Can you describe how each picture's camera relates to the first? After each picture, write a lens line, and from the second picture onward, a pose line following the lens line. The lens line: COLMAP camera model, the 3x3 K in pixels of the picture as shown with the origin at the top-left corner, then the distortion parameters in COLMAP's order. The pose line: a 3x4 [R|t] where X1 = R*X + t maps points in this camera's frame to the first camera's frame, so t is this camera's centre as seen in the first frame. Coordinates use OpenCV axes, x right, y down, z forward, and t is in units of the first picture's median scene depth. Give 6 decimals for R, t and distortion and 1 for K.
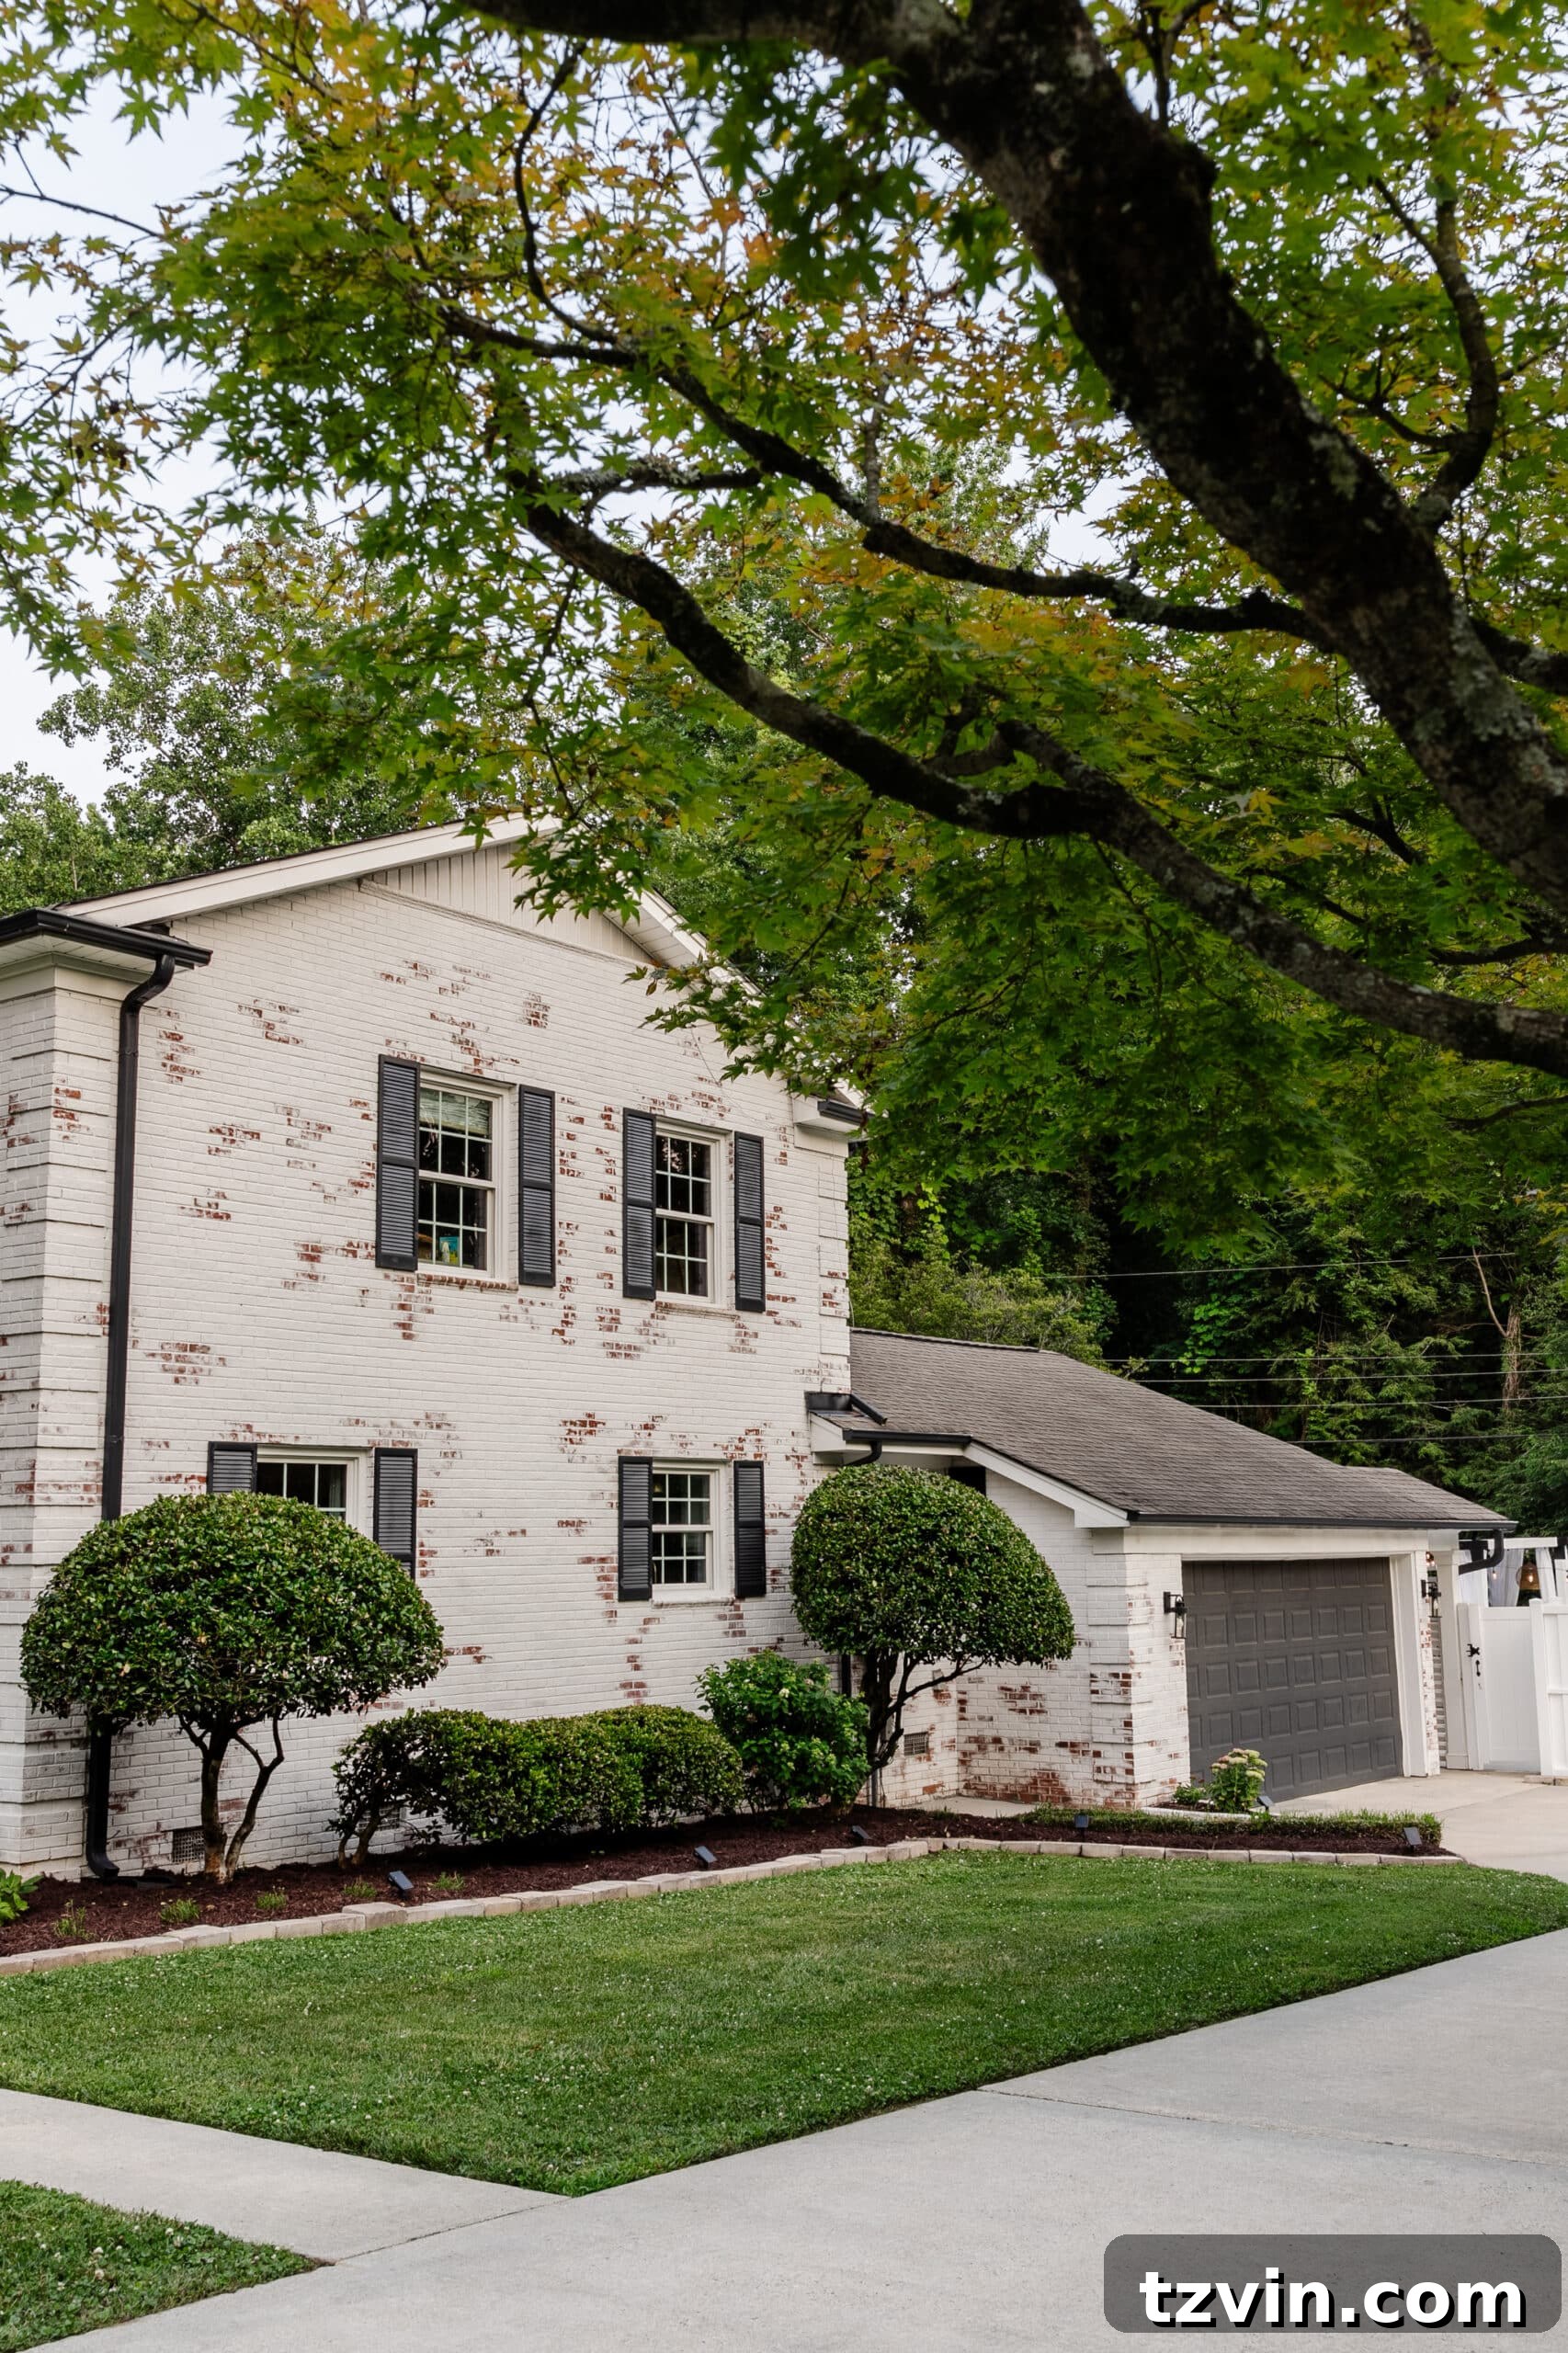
lens RADIAL K [[2310.2, 0, 787.5], [0, 2310.2, 1151.0], [0, 0, 1]] dist [0.012683, 0.000000]
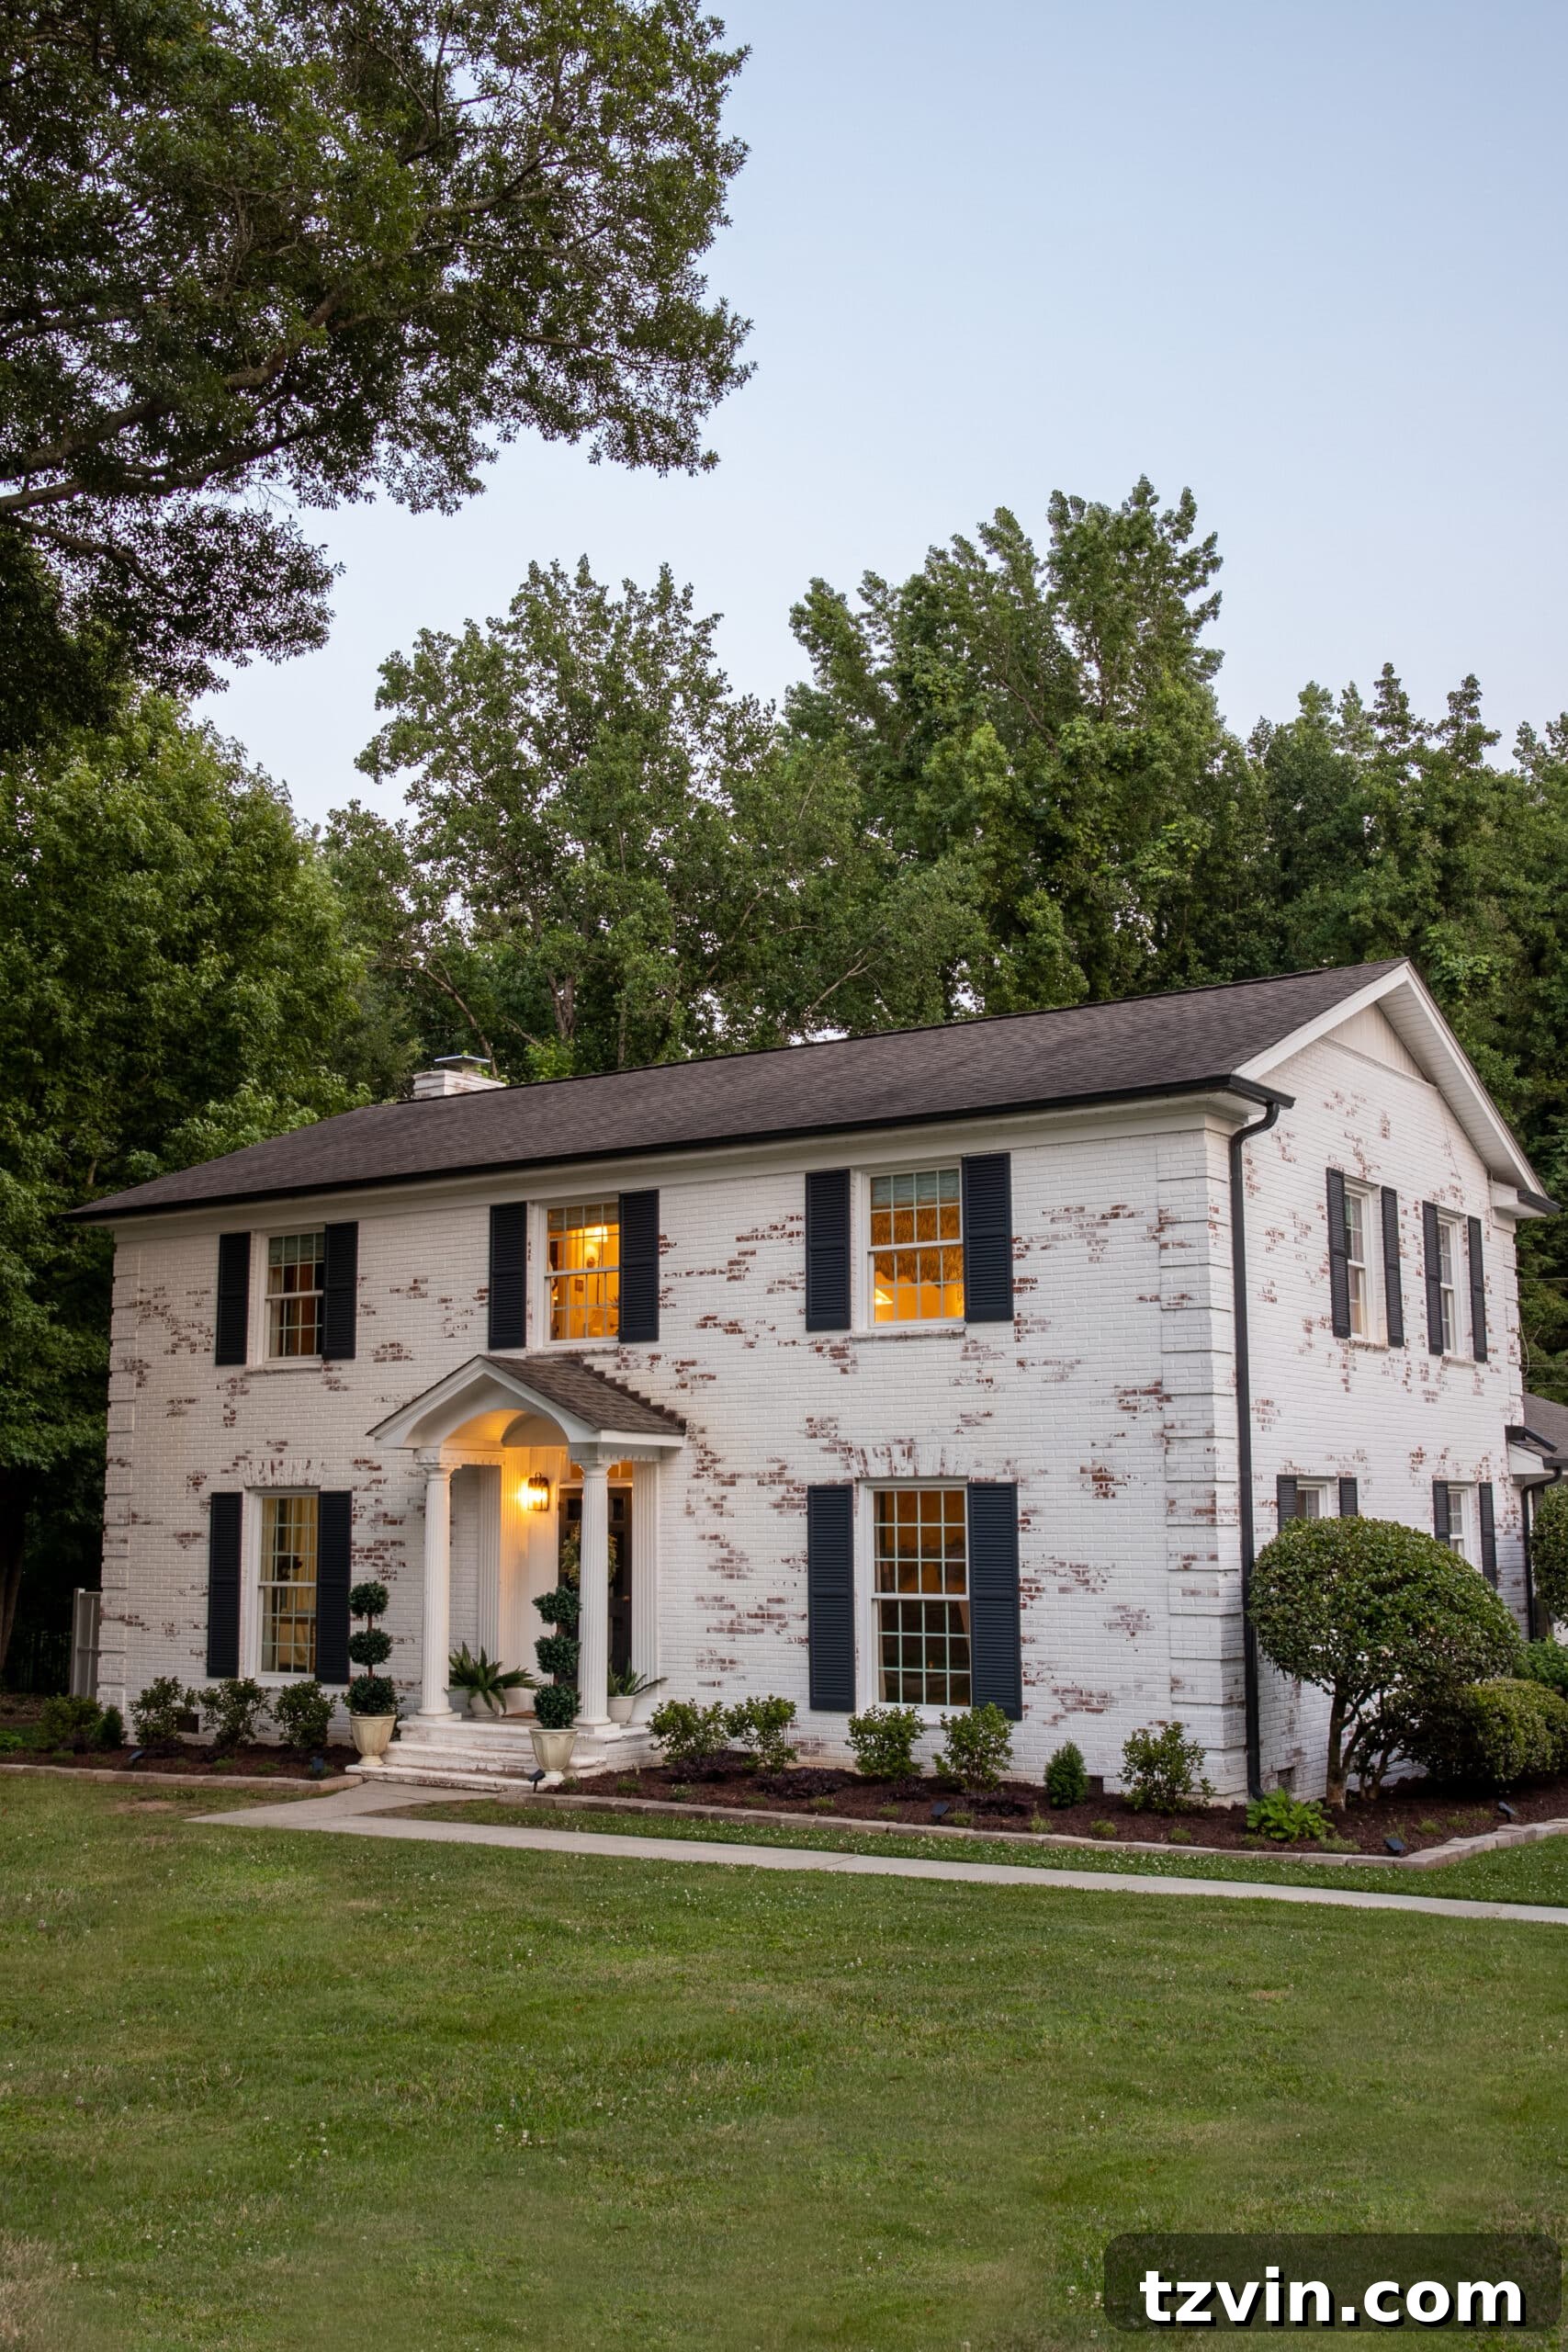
lens RADIAL K [[2309.1, 0, 756.3], [0, 2309.1, 1113.6], [0, 0, 1]] dist [0.012683, 0.000000]
pose [[0.998331, 0.020114, 0.054126, -0.638788], [-0.019979, 0.999796, -0.003026, -0.070358], [-0.054176, 0.001940, 0.998530, -0.294898]]
